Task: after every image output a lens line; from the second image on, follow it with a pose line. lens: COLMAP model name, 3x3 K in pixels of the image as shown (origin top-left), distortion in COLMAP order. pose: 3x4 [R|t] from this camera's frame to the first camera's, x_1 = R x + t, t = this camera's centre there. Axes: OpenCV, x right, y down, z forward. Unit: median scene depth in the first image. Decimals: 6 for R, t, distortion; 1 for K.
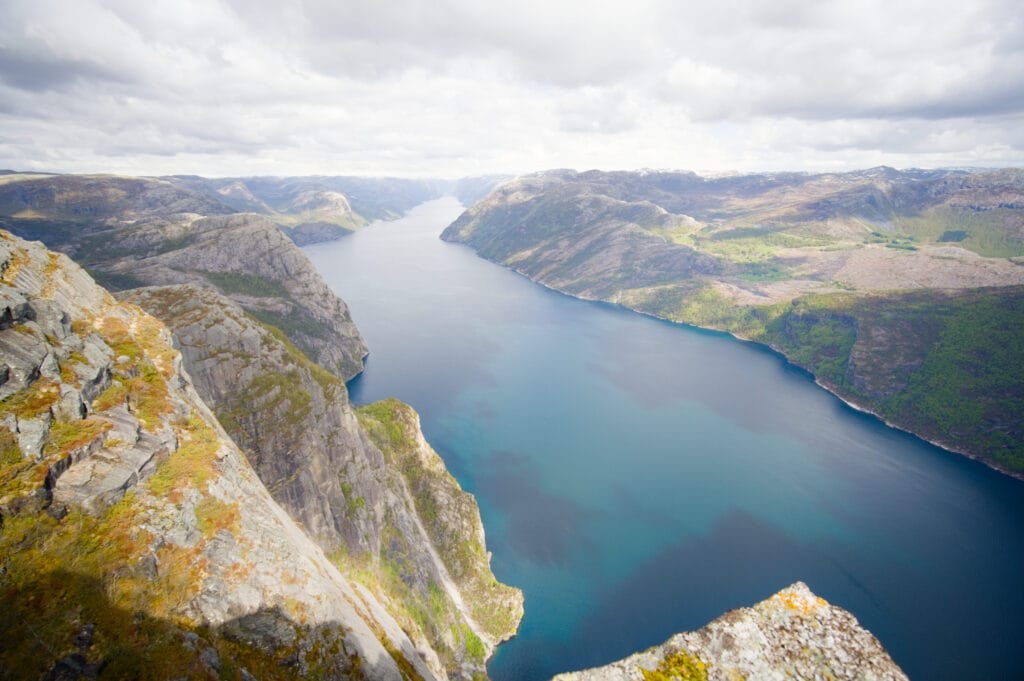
lens RADIAL K [[447.4, 0, 511.7], [0, 447.4, 339.0], [0, 0, 1]] dist [-0.004799, 0.002110]
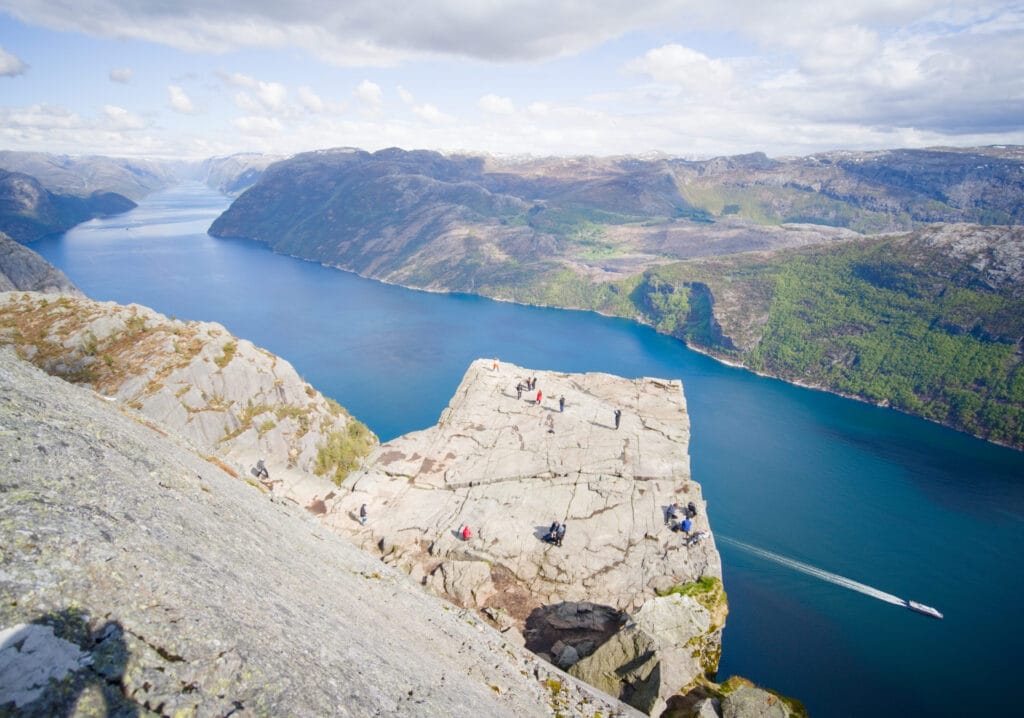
lens RADIAL K [[480.6, 0, 503.5], [0, 480.6, 365.4], [0, 0, 1]] dist [-0.004062, 0.001823]
pose [[0.910908, -0.149564, 0.384548, -0.089546], [0.128374, 0.988465, 0.080358, -0.004113], [-0.392131, -0.023833, 0.919601, 0.063874]]
